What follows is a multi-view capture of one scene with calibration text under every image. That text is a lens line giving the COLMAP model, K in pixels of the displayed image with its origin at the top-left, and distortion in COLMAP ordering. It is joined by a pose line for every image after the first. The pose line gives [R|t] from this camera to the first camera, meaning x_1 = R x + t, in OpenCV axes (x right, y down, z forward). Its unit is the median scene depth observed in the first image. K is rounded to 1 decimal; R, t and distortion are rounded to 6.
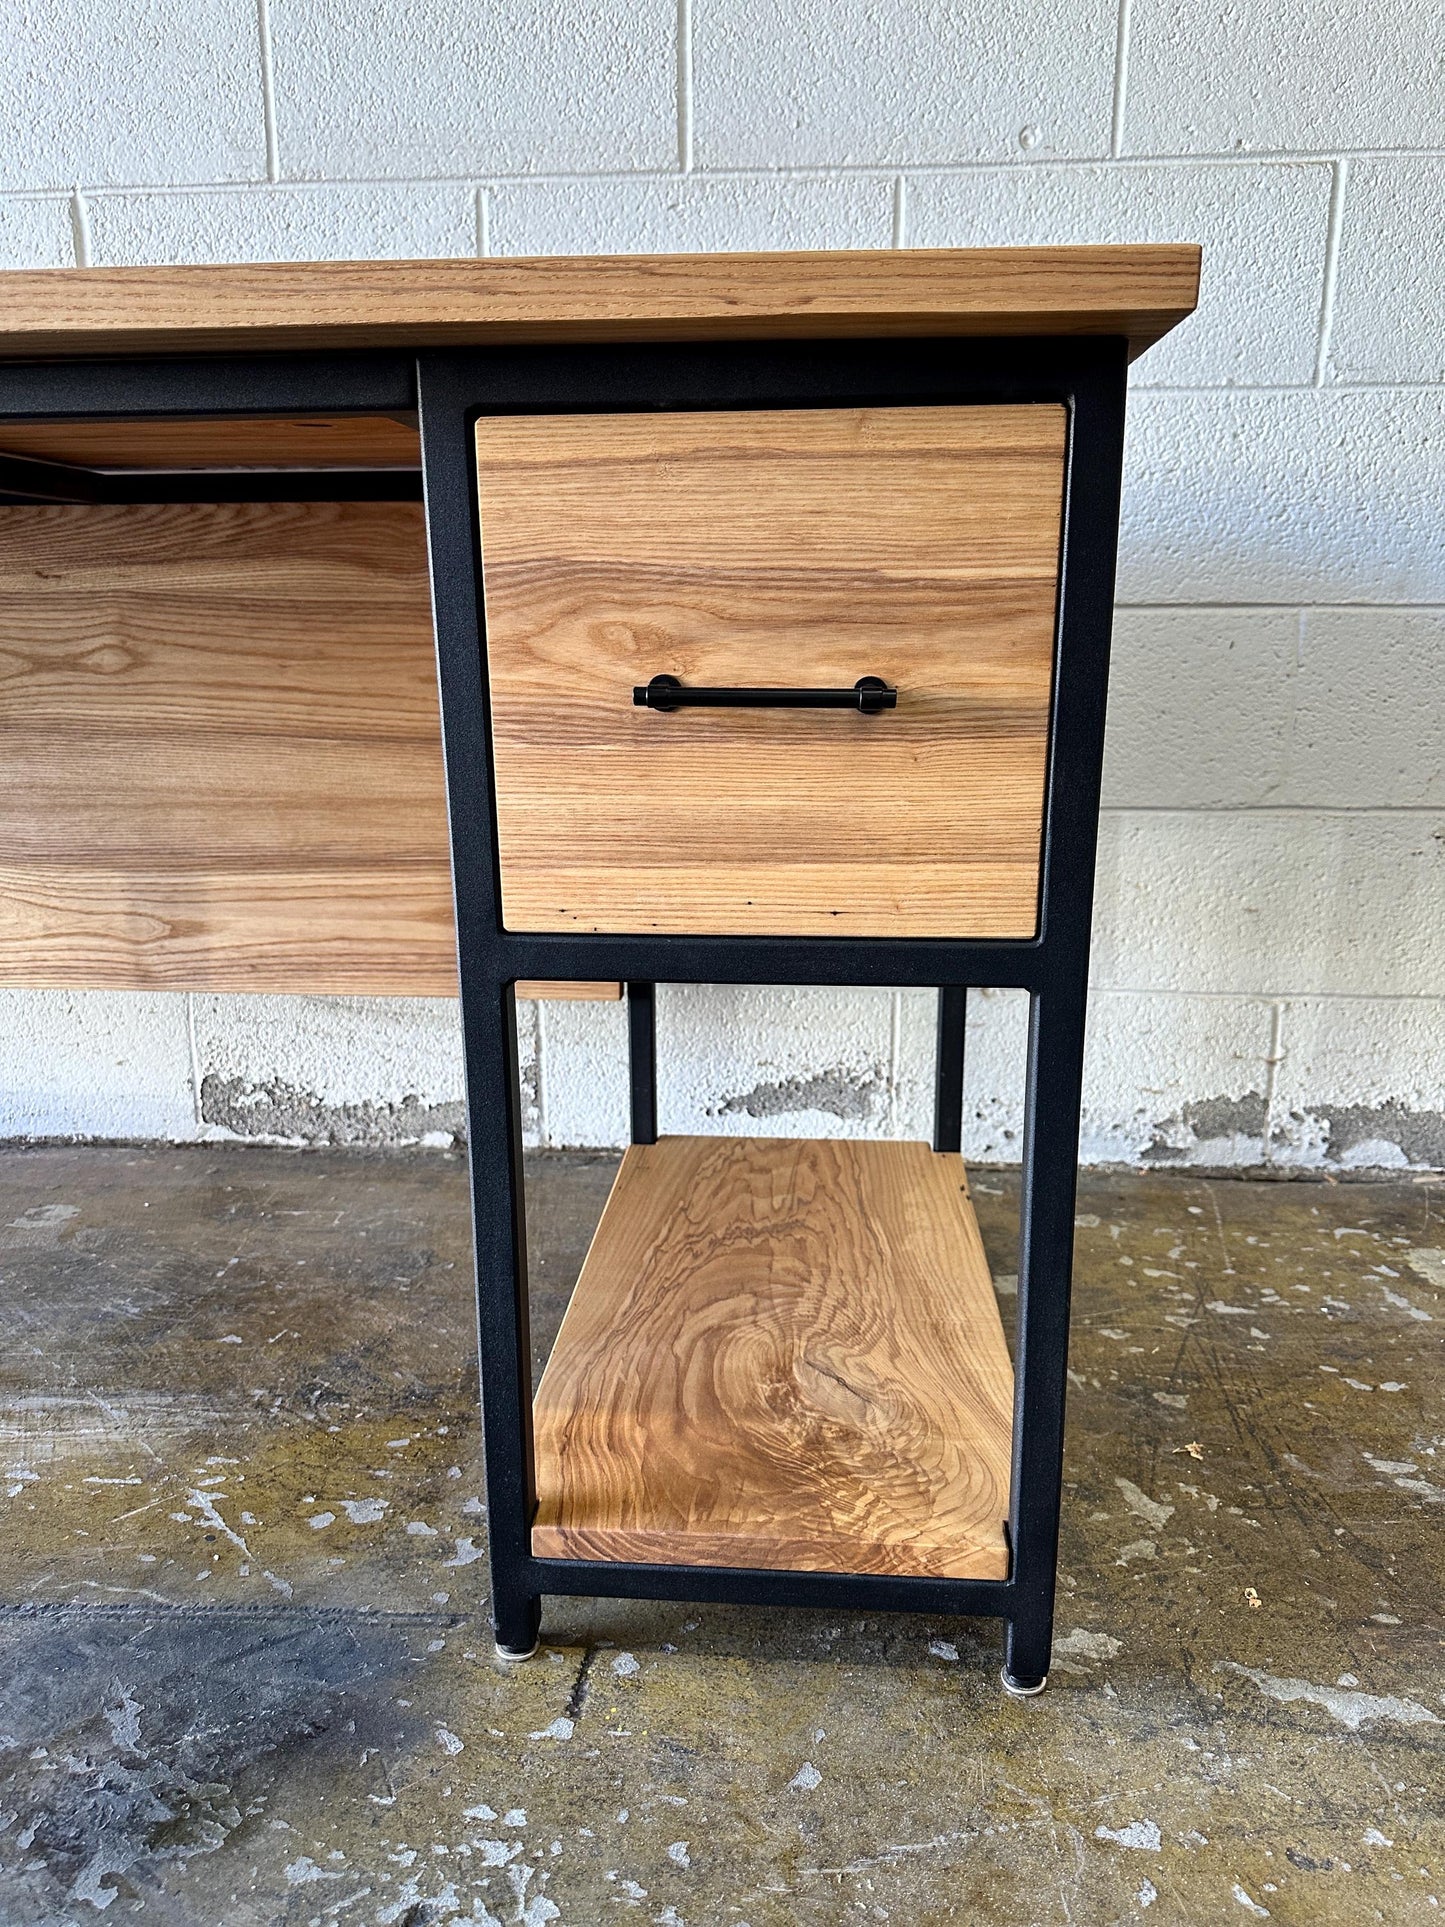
lens RADIAL K [[1380.8, 0, 716.7], [0, 1380.8, 973.7], [0, 0, 1]] dist [0.017256, -0.030291]
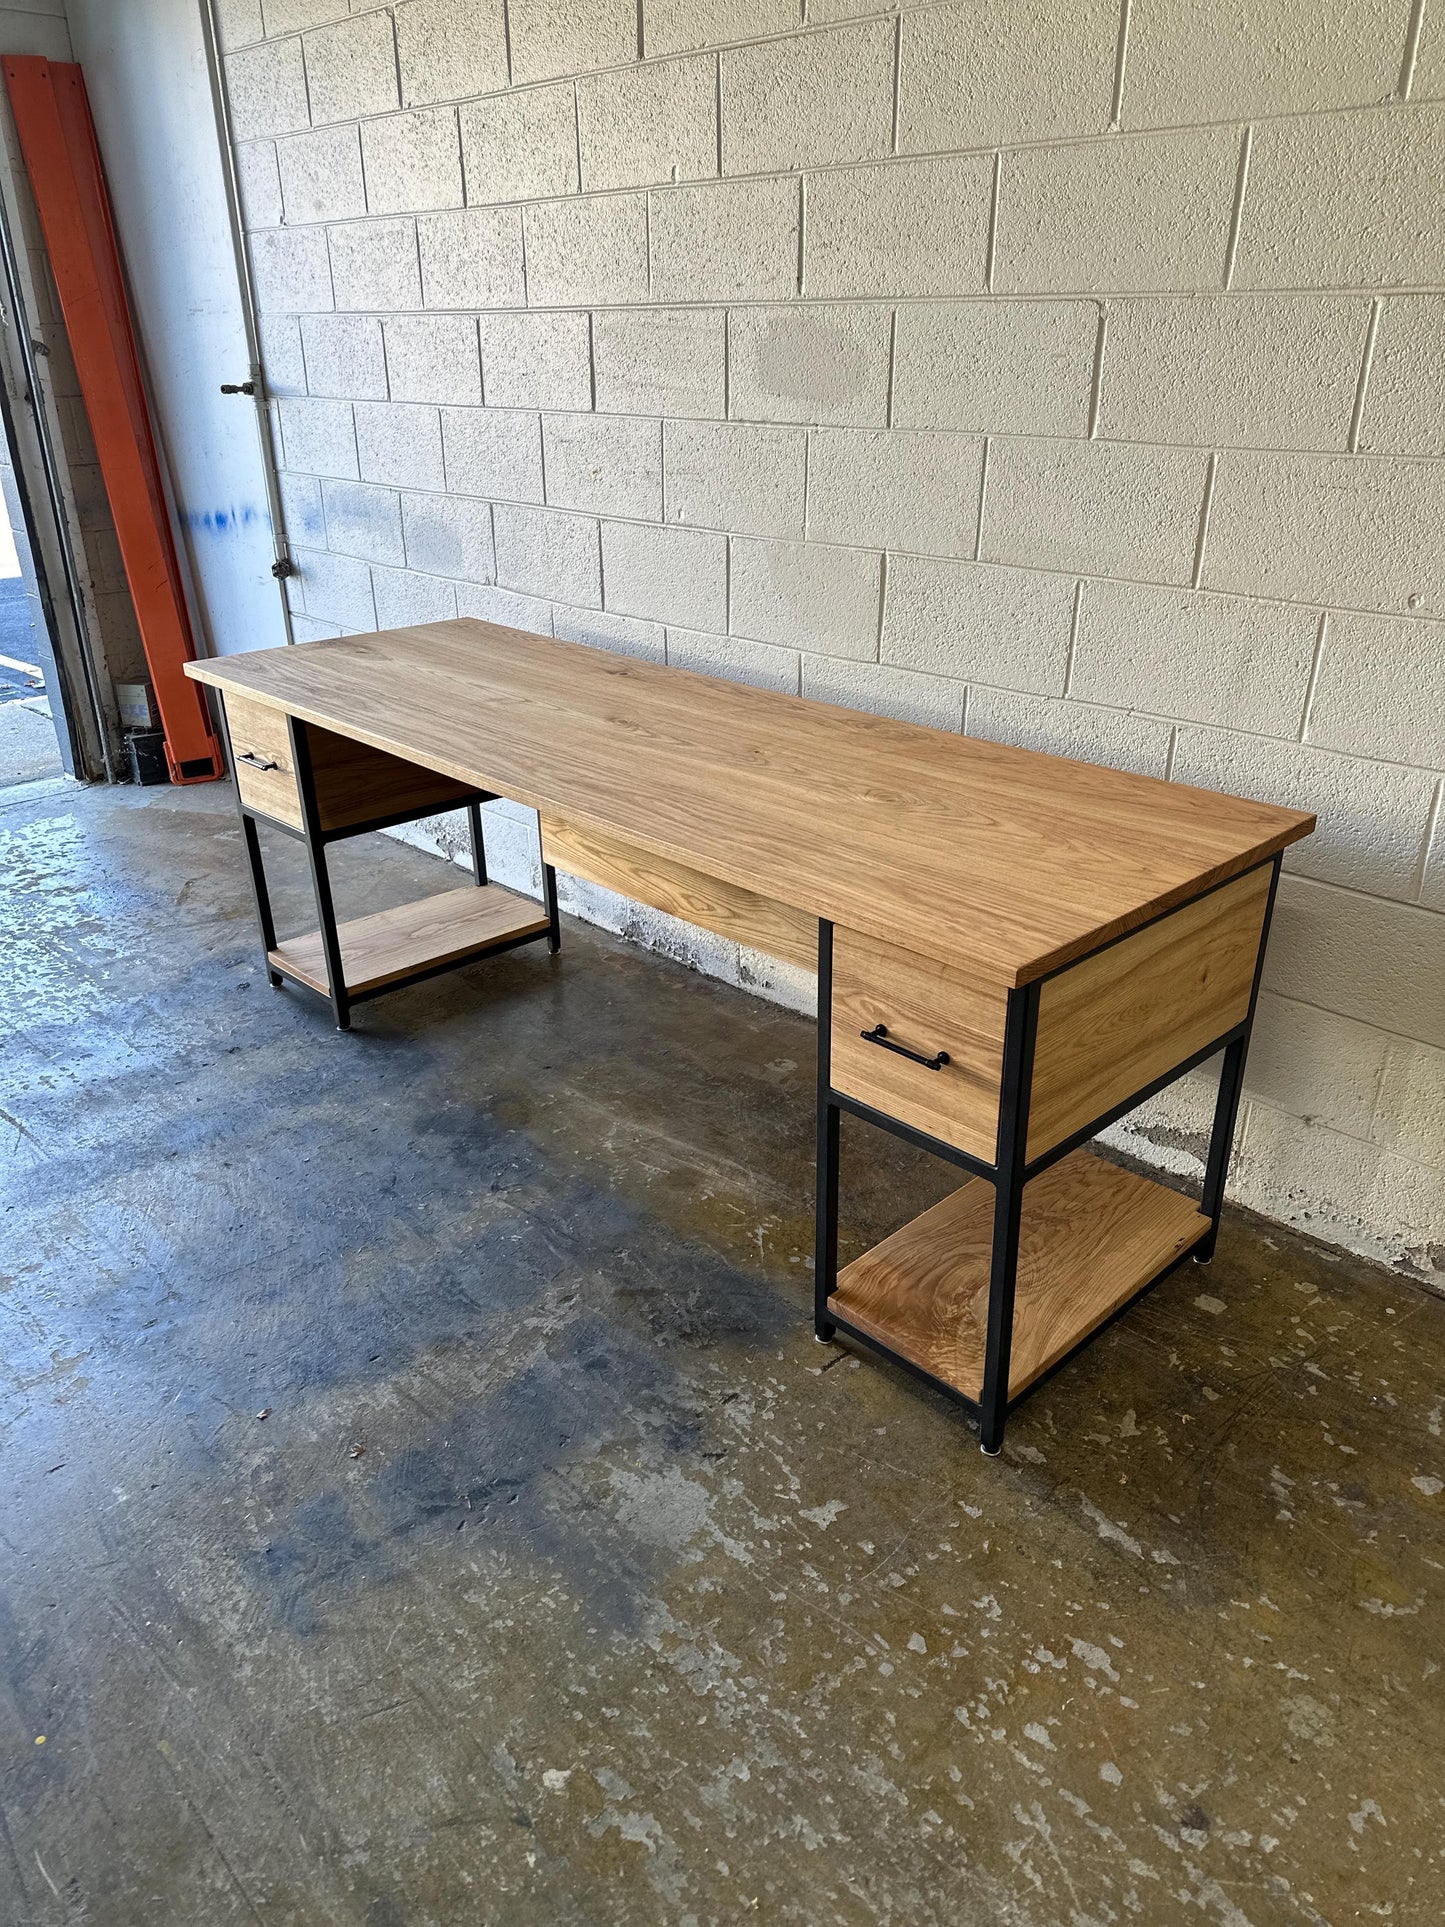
lens RADIAL K [[1360.1, 0, 714.6], [0, 1360.1, 977.6], [0, 0, 1]] dist [0.045910, -0.059314]
pose [[0.746169, 0.280976, -0.603560, 0.875455], [-0.159259, 0.955588, 0.247967, -0.619059], [0.646427, -0.088903, 0.757779, -0.807528]]
